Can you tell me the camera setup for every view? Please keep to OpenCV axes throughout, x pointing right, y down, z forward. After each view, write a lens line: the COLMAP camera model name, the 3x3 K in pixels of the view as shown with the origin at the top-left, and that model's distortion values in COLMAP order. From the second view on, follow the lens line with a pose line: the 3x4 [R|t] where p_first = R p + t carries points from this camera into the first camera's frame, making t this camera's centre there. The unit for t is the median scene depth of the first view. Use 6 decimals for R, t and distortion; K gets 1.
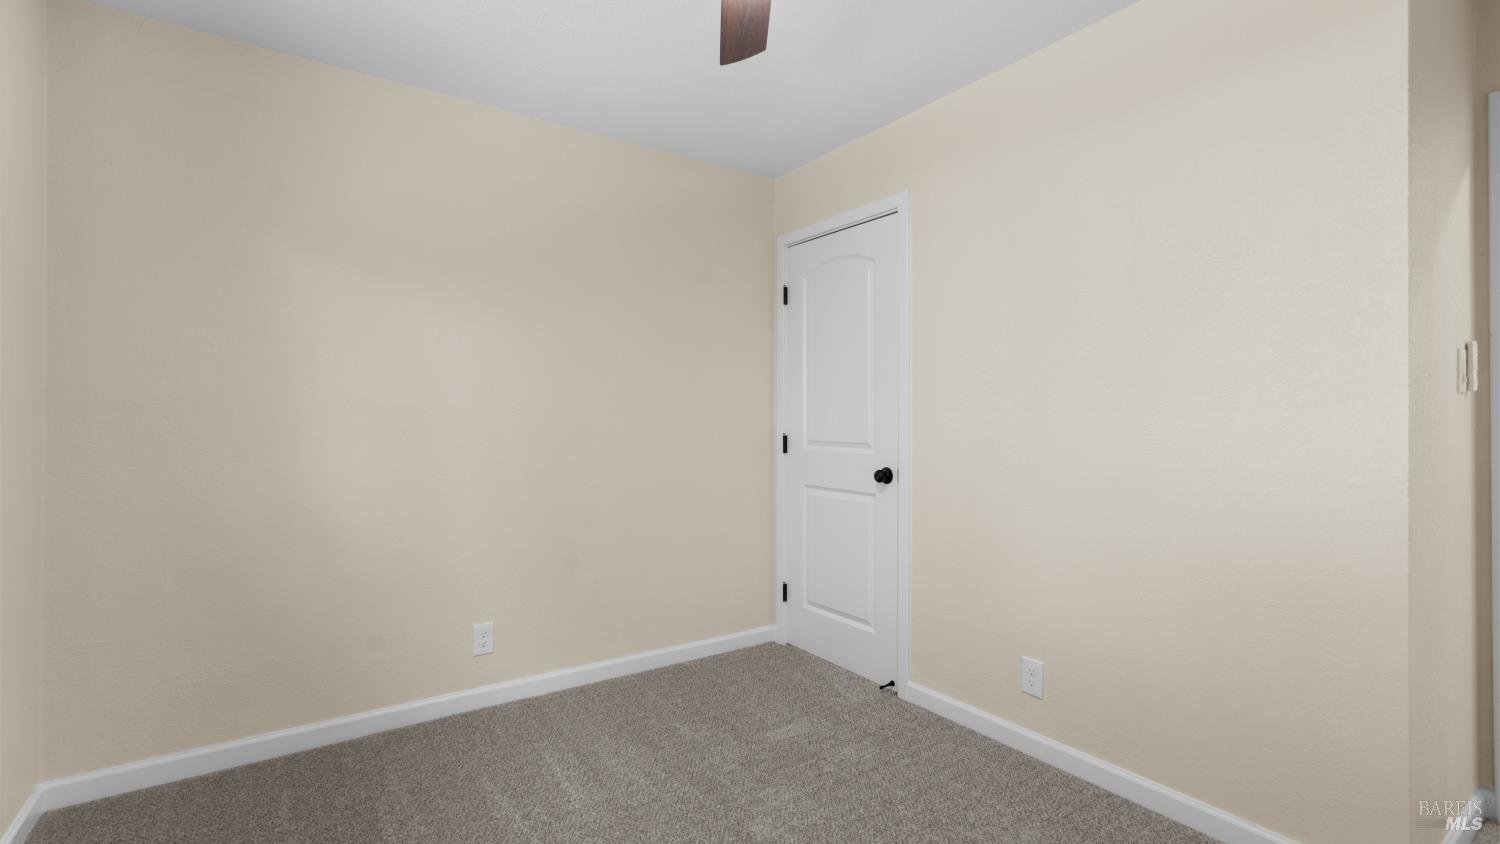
lens RADIAL K [[680.6, 0, 745.4], [0, 680.6, 416.6], [0, 0, 1]] dist [-0.002802, 0.000339]
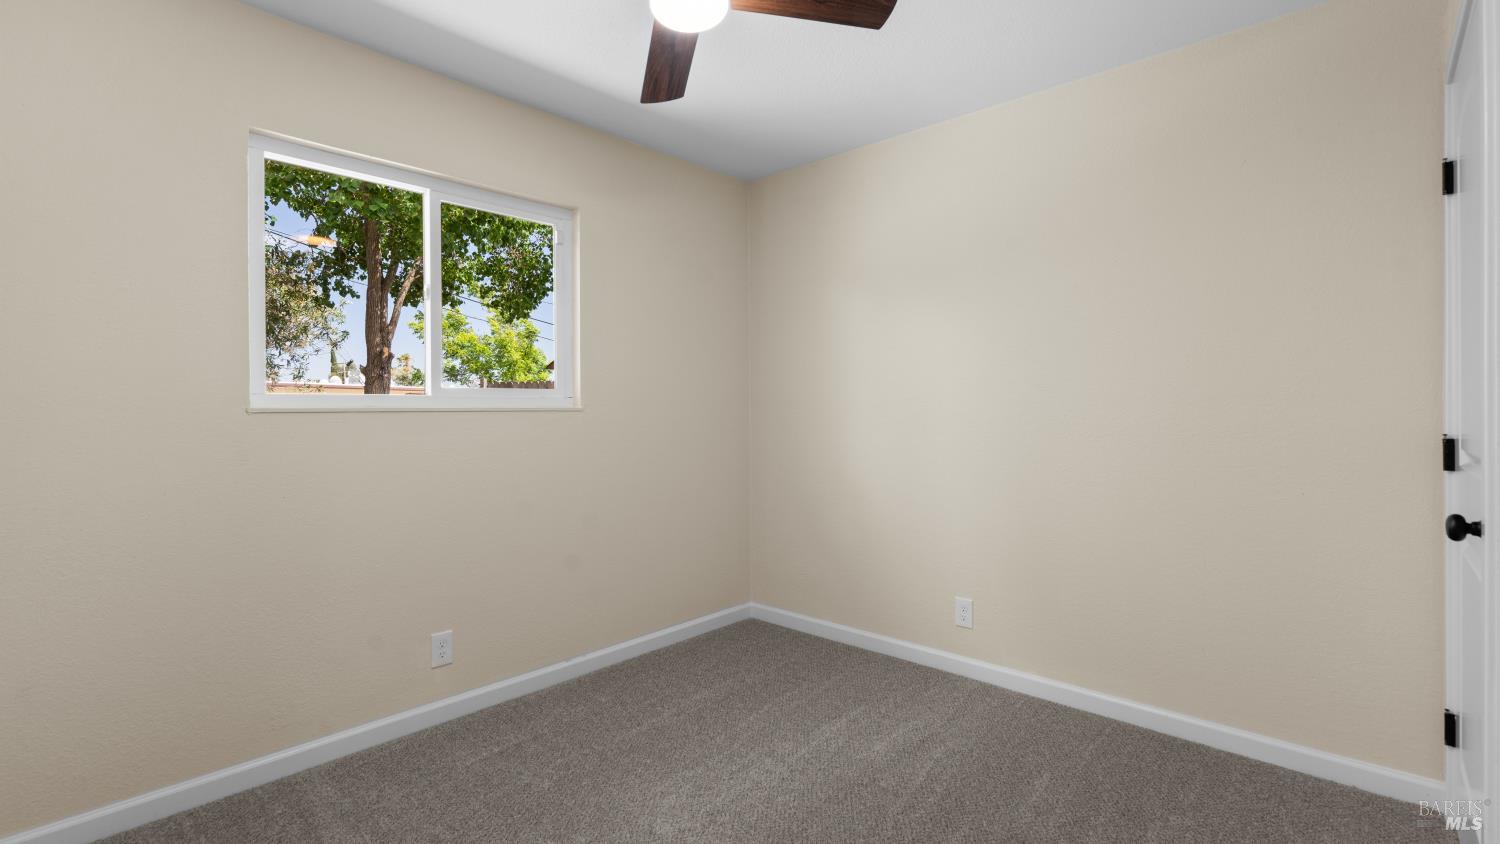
lens RADIAL K [[680.6, 0, 745.4], [0, 680.6, 416.6], [0, 0, 1]] dist [-0.002802, 0.000339]
pose [[0.183847, 0.000367, -0.982955, 0.622000], [0.007664, 0.999969, 0.001807, 0.006964], [0.982925, -0.007866, 0.183839, 0.456604]]
